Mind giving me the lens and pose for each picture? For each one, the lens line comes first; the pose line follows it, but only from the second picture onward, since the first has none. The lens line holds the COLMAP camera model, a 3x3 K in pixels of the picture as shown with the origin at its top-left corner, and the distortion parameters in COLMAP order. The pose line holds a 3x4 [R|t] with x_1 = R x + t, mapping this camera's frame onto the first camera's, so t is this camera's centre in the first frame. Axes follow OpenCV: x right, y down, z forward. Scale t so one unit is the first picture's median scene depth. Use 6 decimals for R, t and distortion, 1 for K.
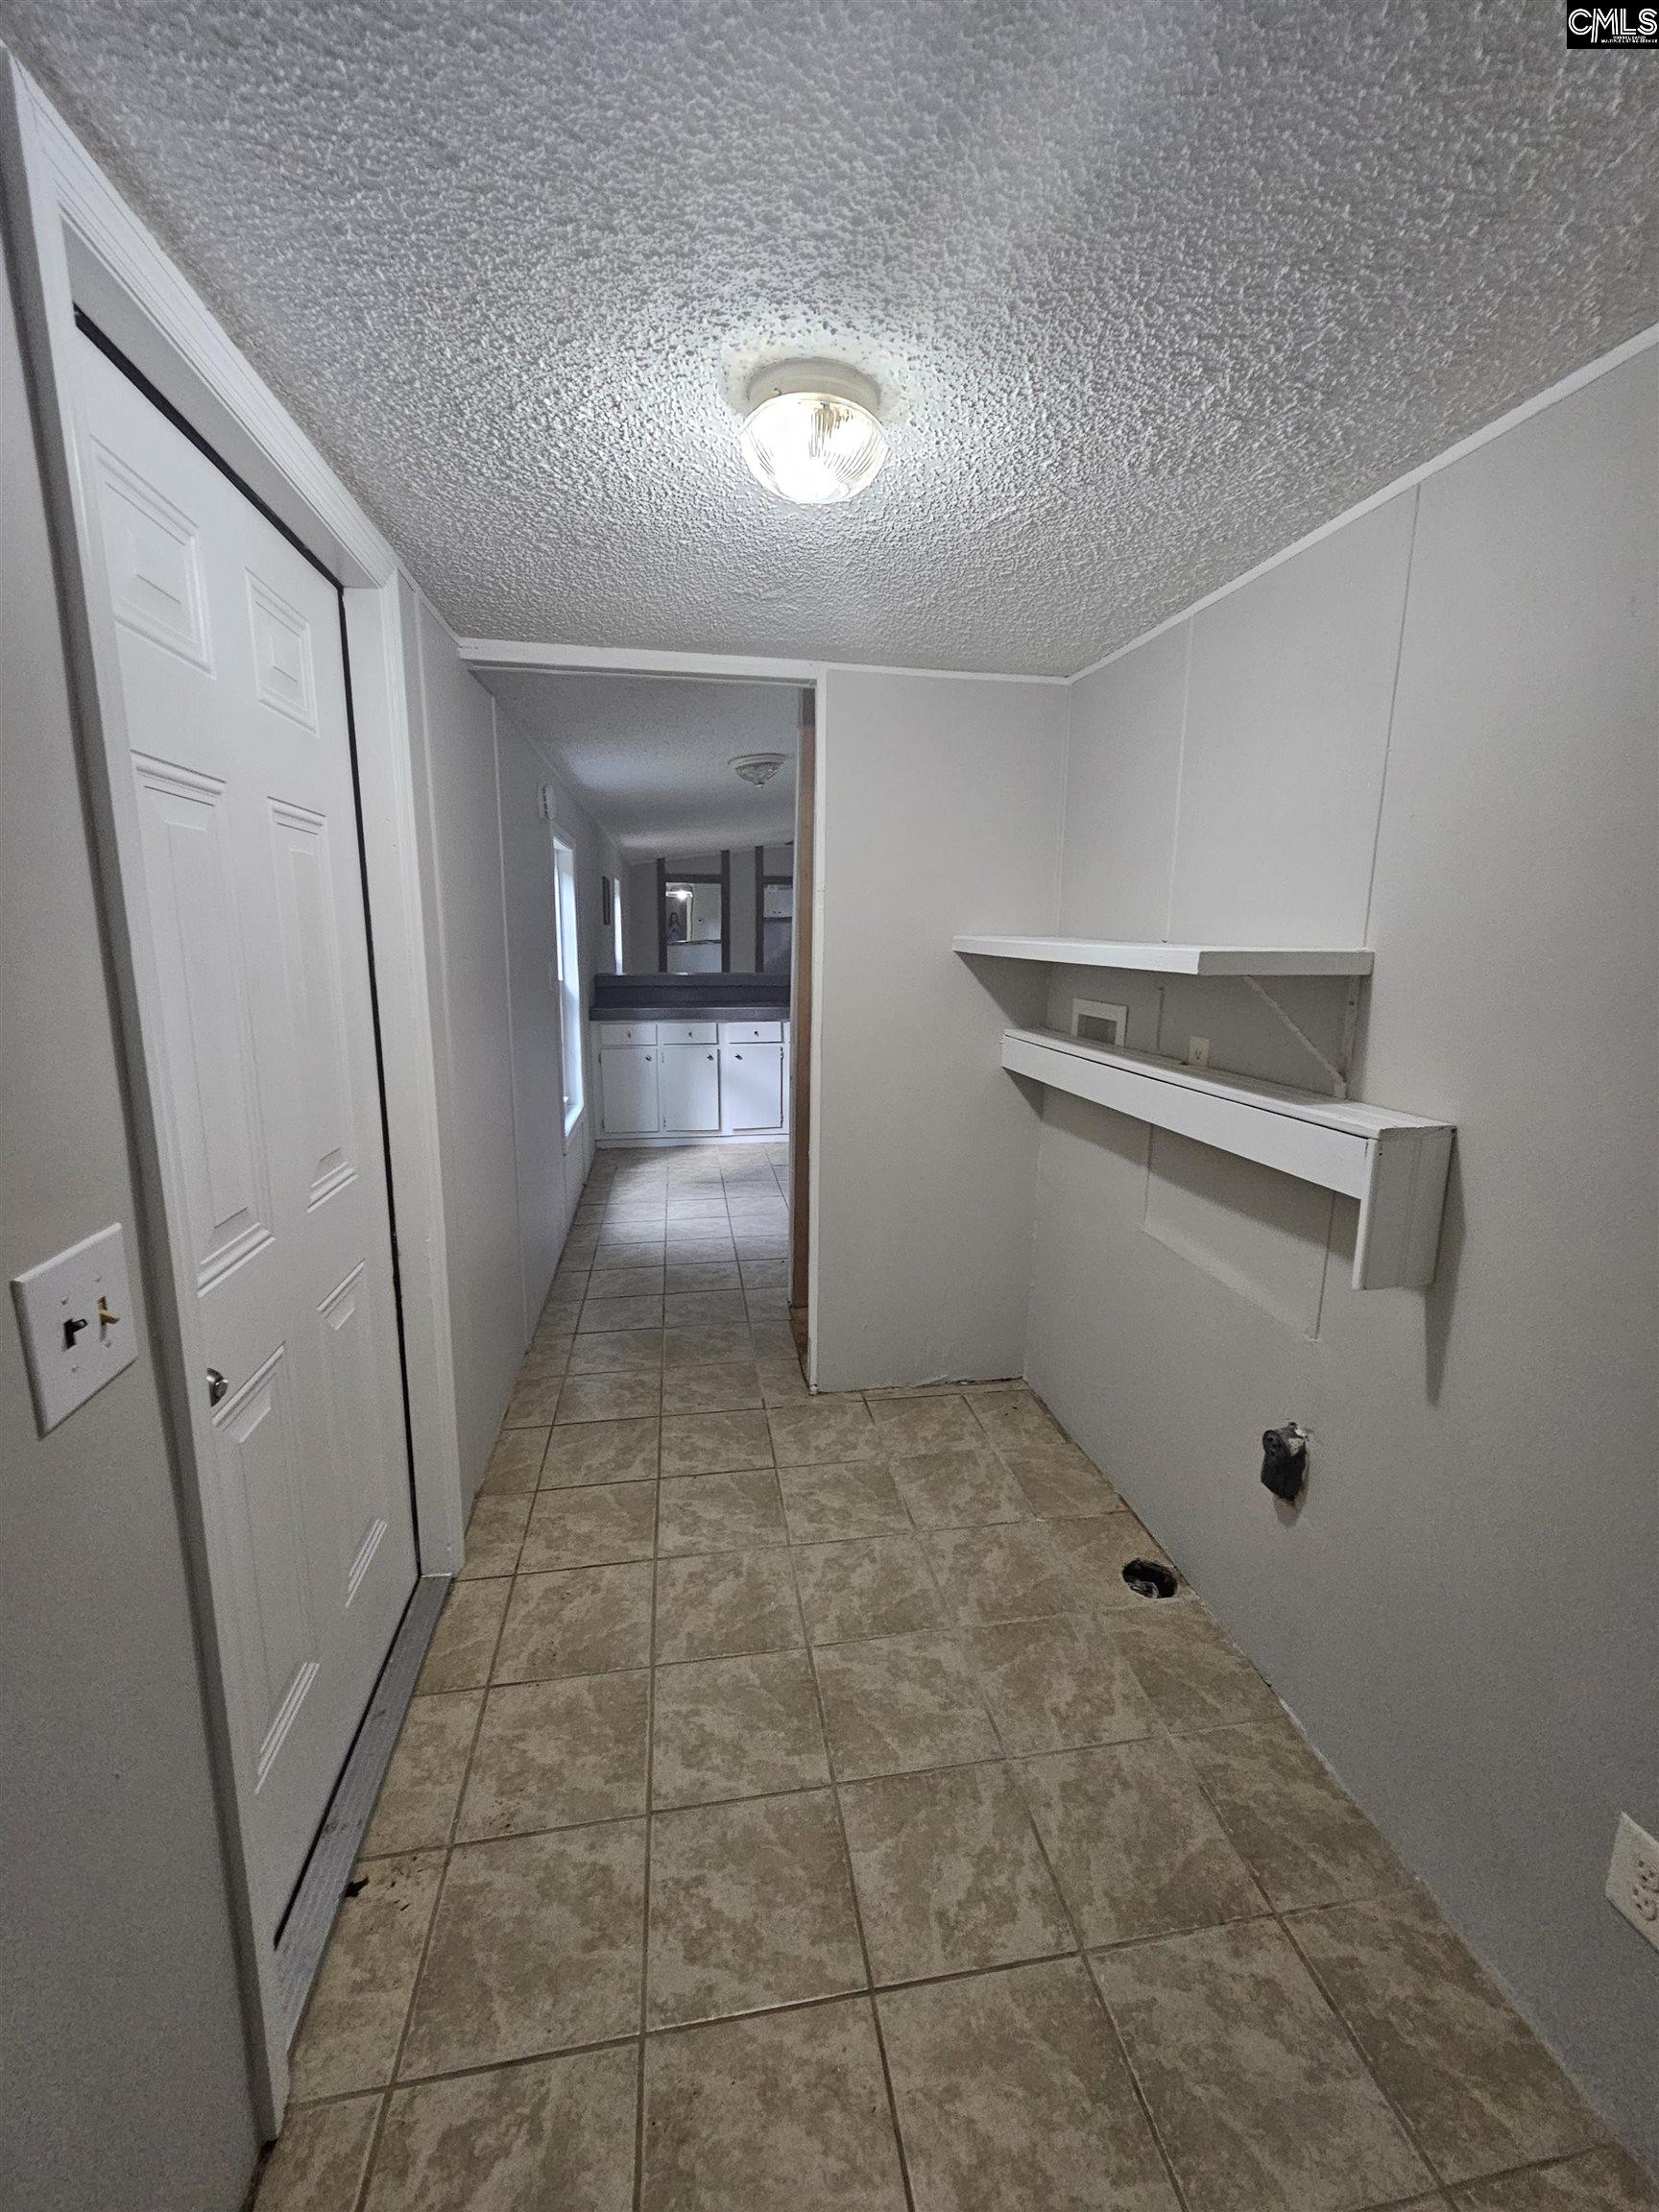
lens RADIAL K [[904.3, 0, 817.6], [0, 904.3, 1121.7], [0, 0, 1]] dist [-0.000334, -0.000115]
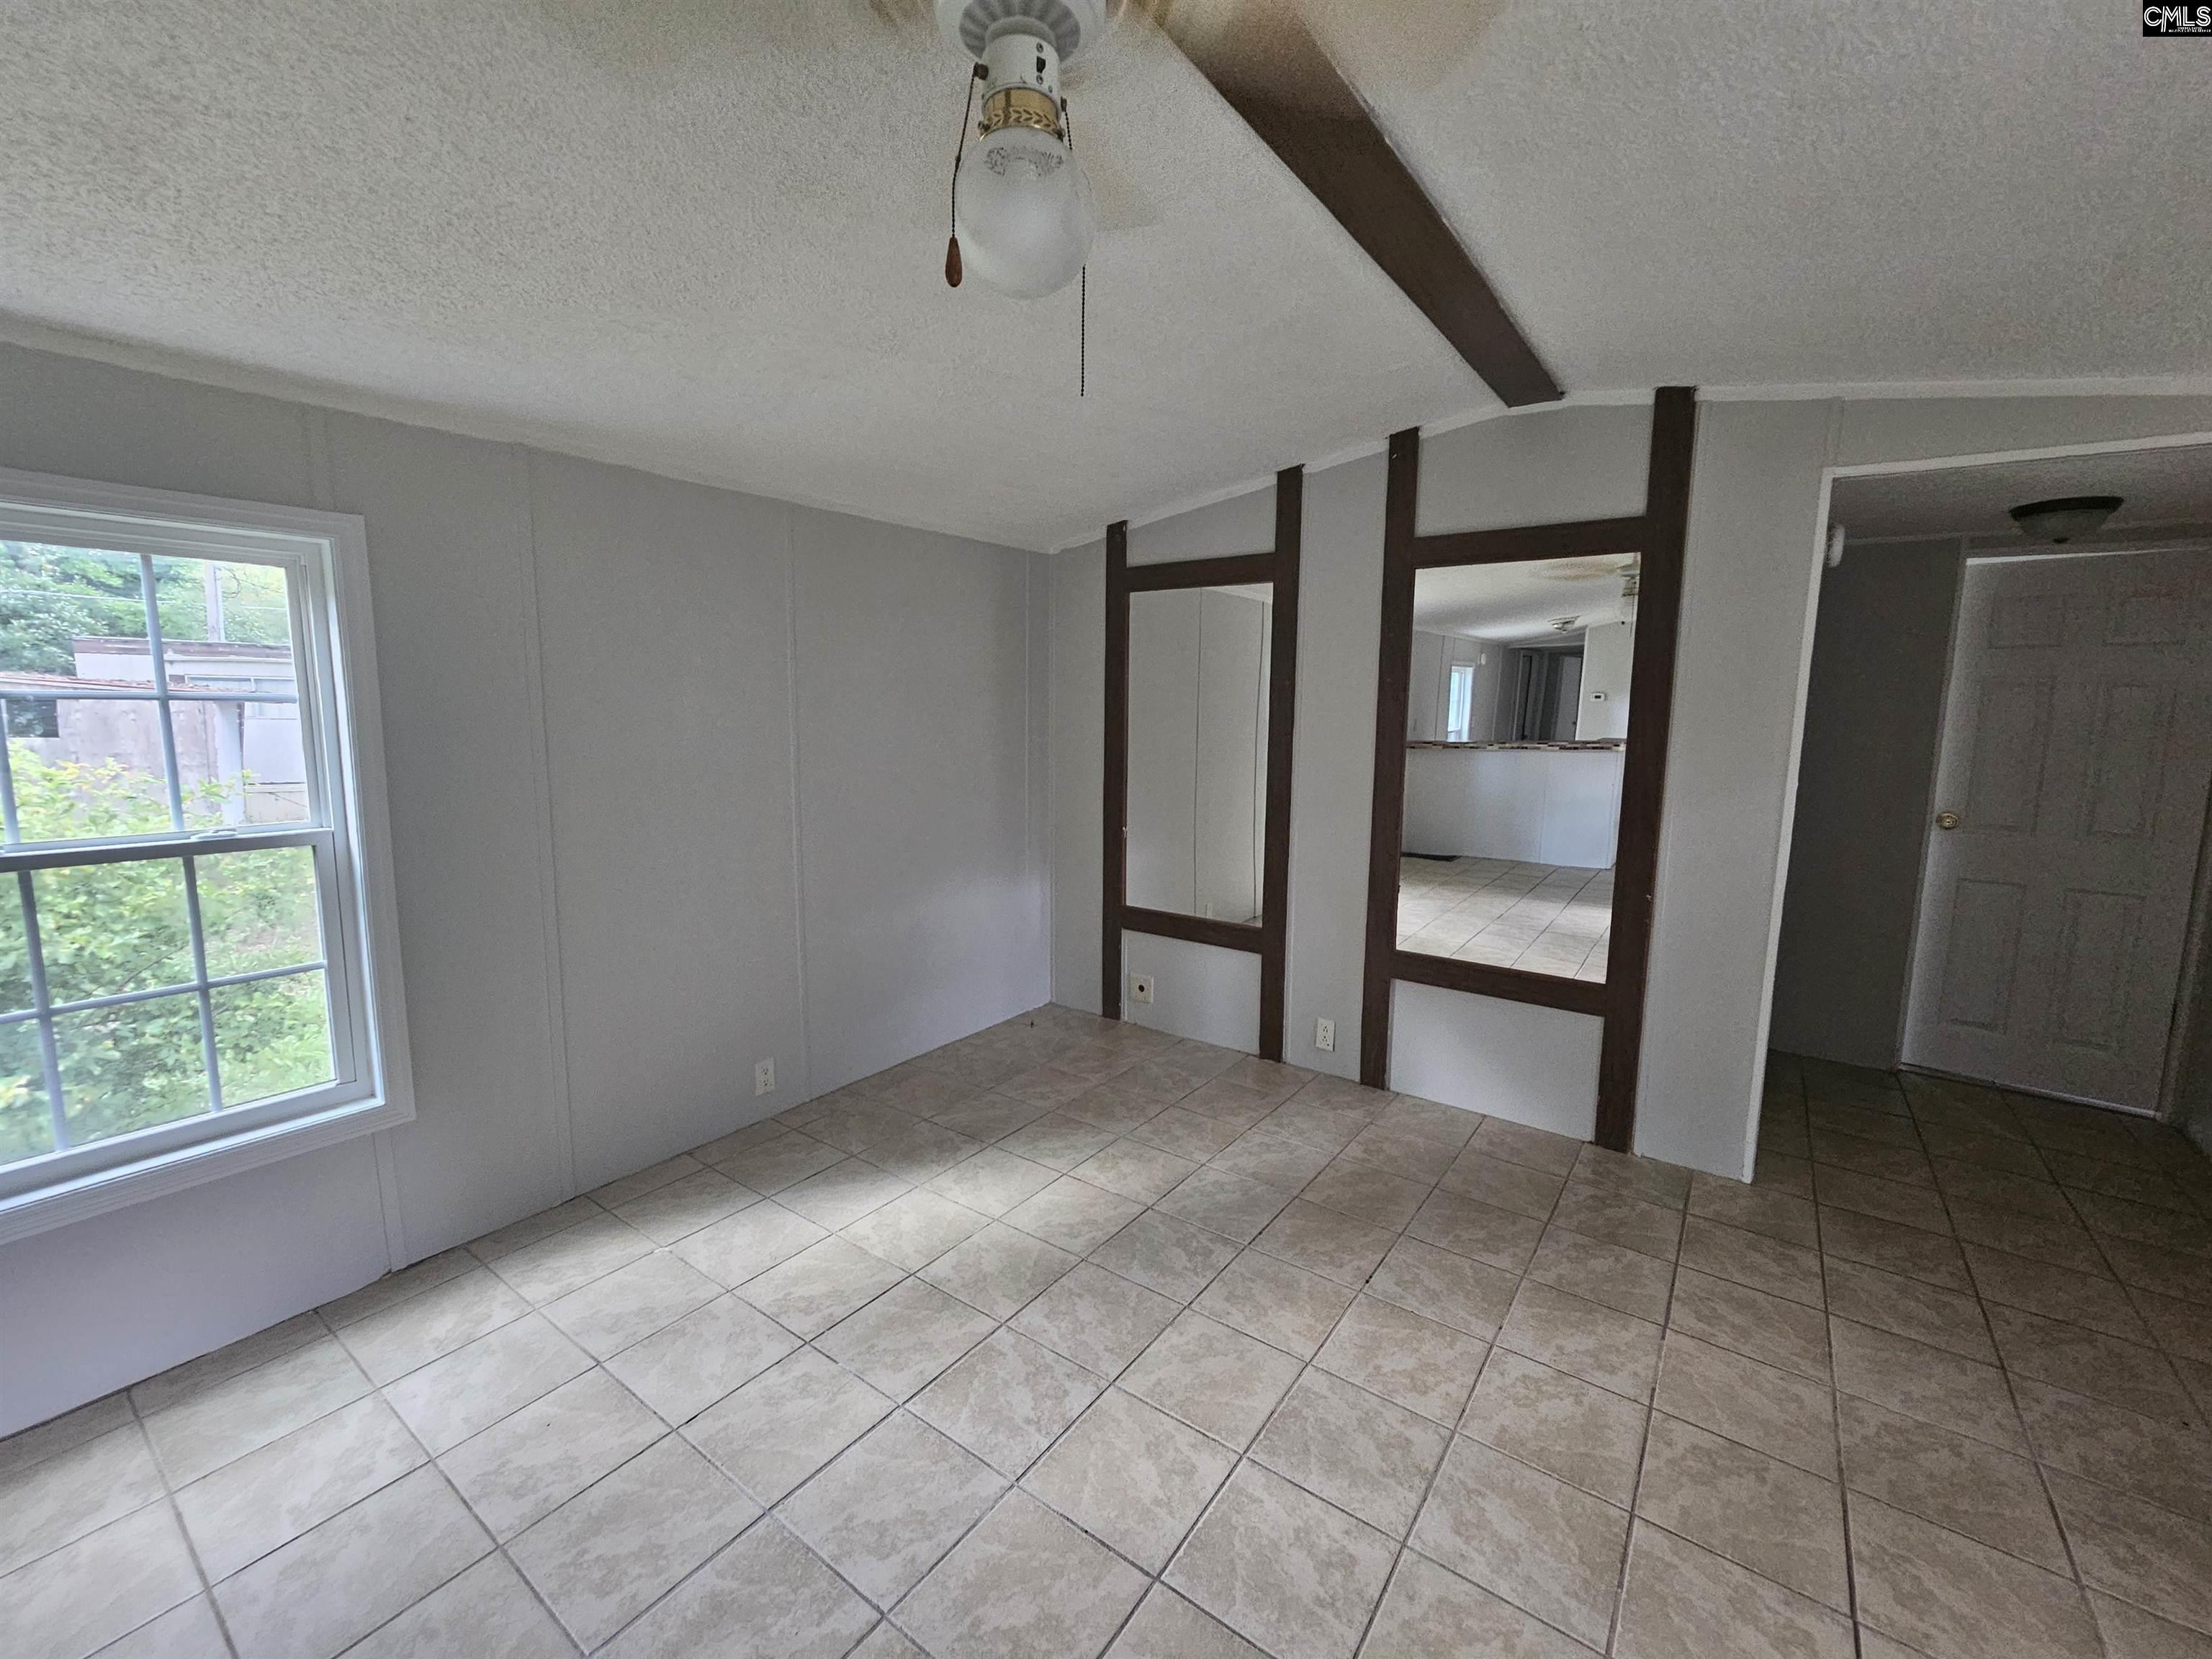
lens RADIAL K [[904.3, 0, 1095.8], [0, 904.3, 824.1], [0, 0, 1]] dist [-0.000334, -0.000115]
pose [[0.717262, 0.083578, -0.691773, 0.499661], [-0.146926, 0.988600, -0.032900, -1.168137], [0.681138, 0.125237, 0.721365, 5.383001]]
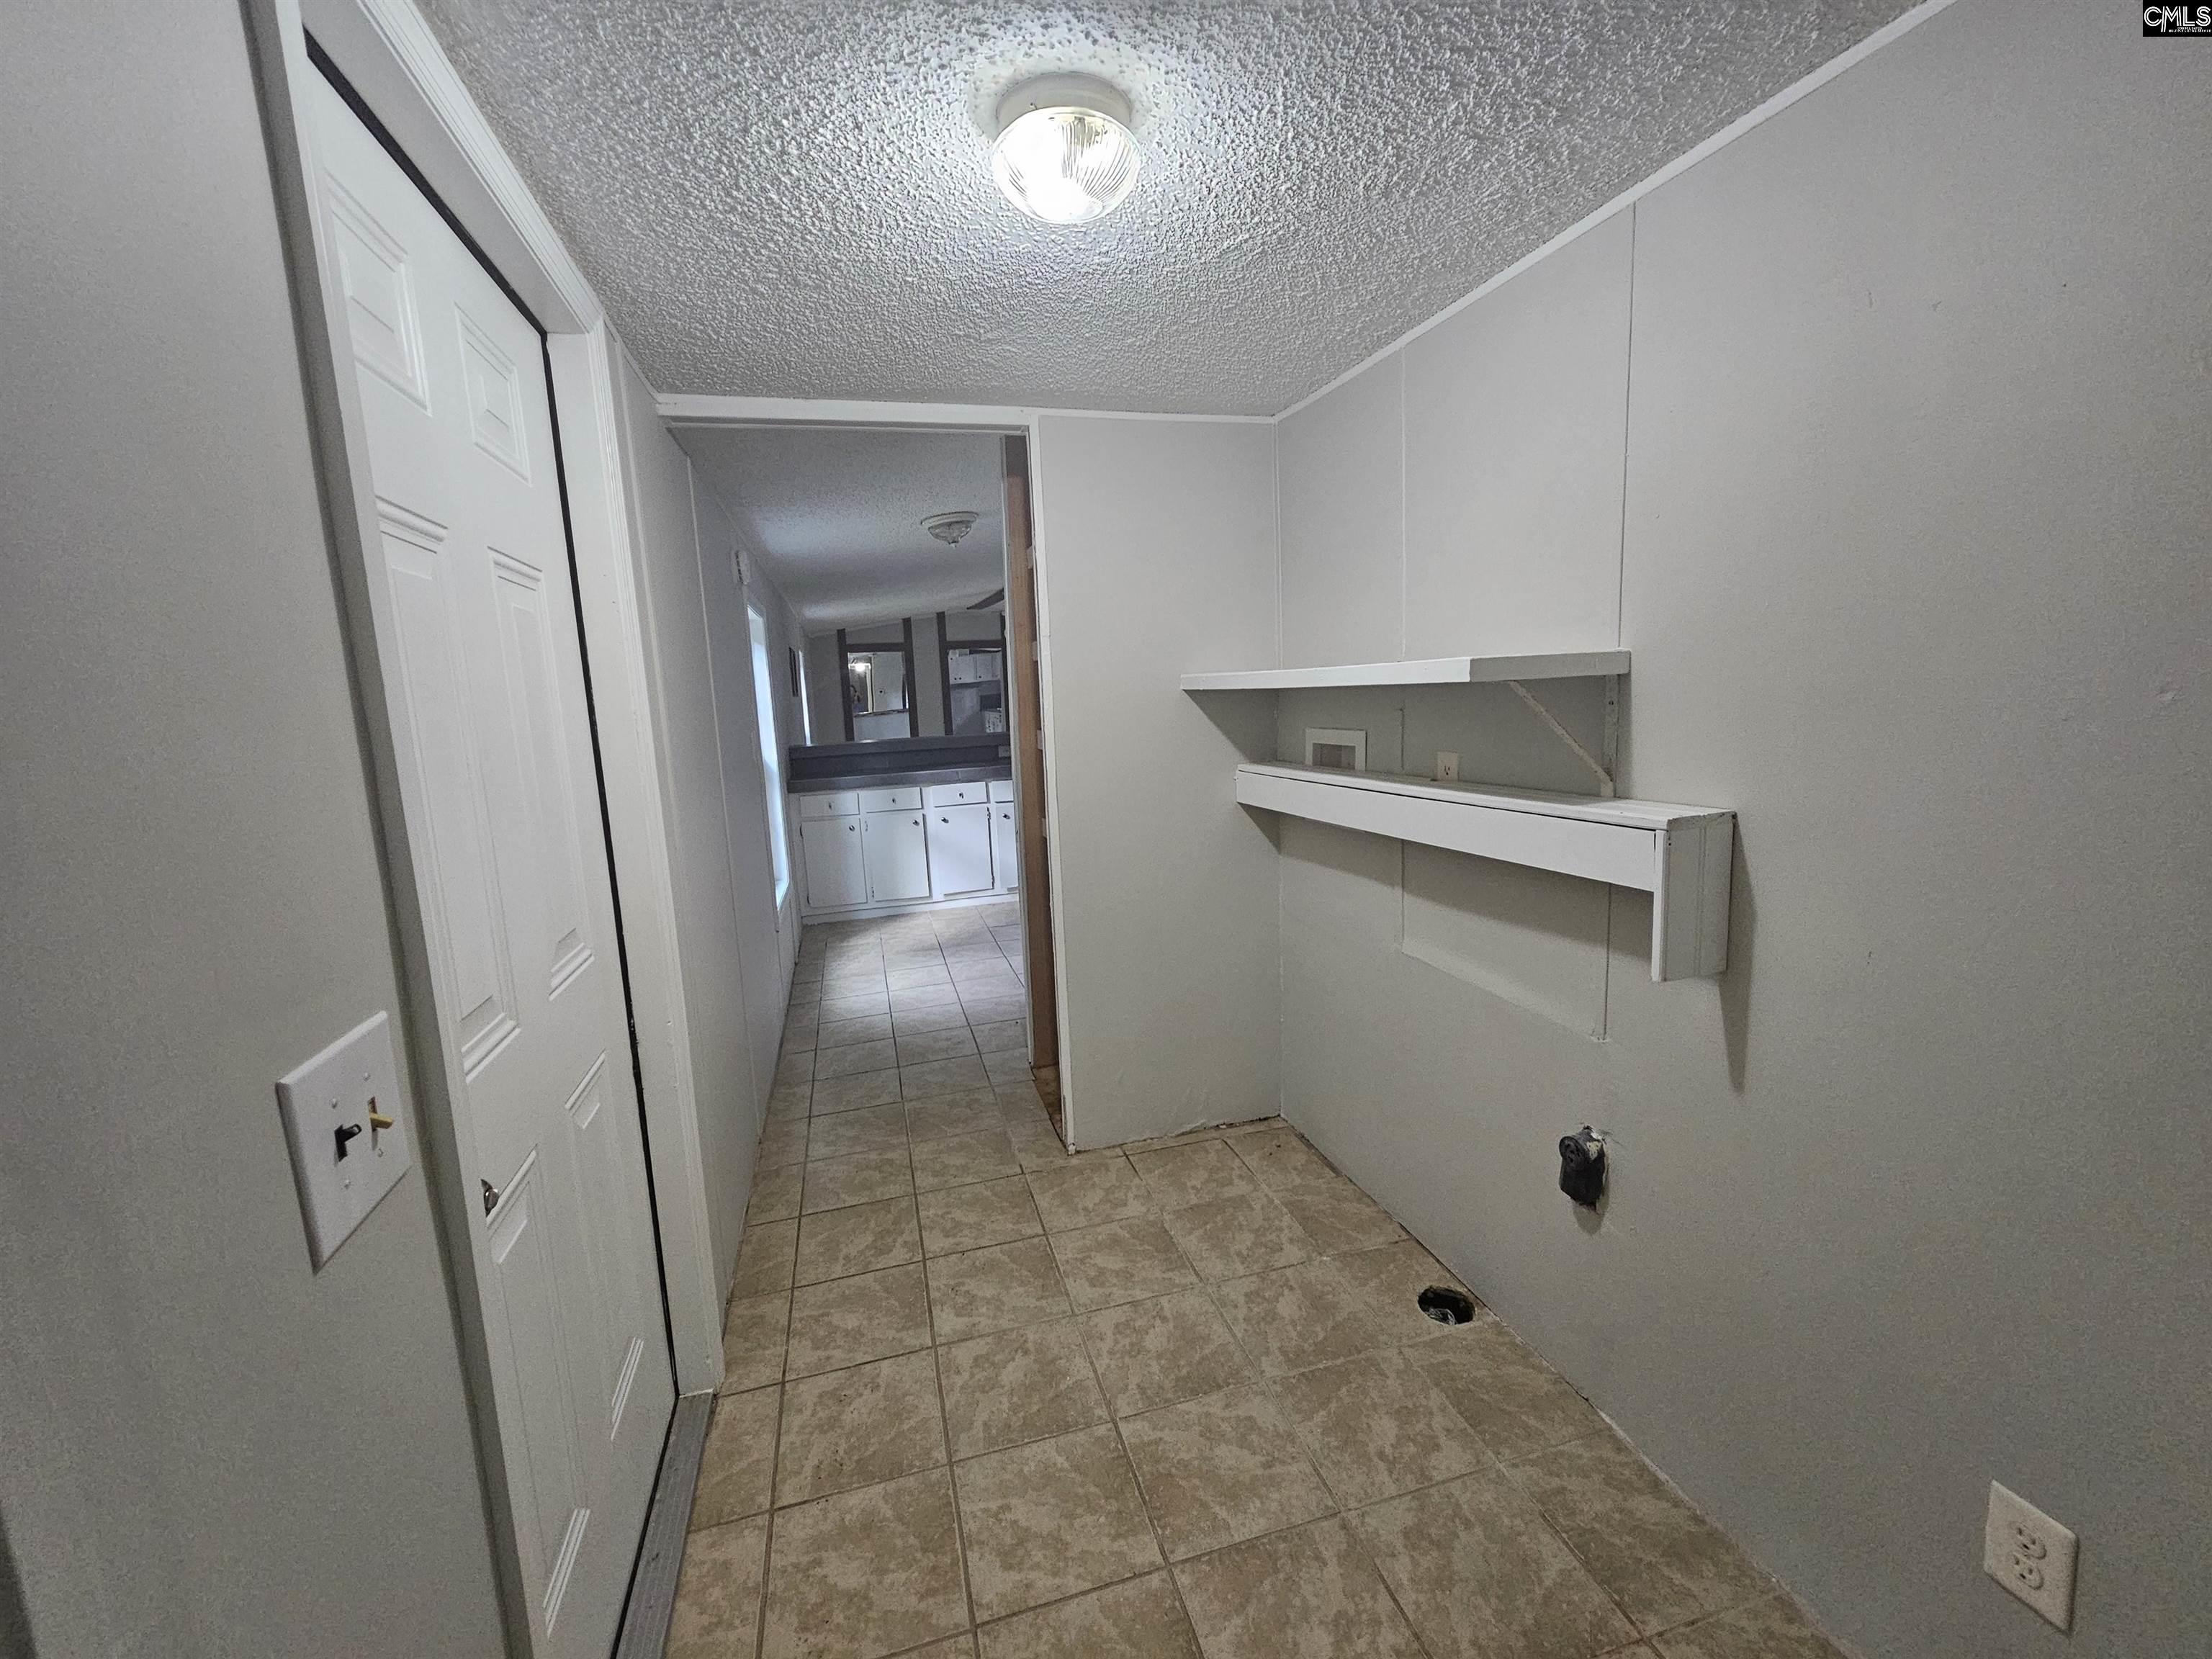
lens RADIAL K [[904.3, 0, 1084.0], [0, 904.3, 843.1], [0, 0, 1]] dist [-0.000334, -0.000115]
pose [[0.993500, -0.072812, 0.087501, -0.091964], [0.076652, 0.996200, -0.041355, 0.020832], [-0.084157, 0.047793, 0.995306, 0.041540]]
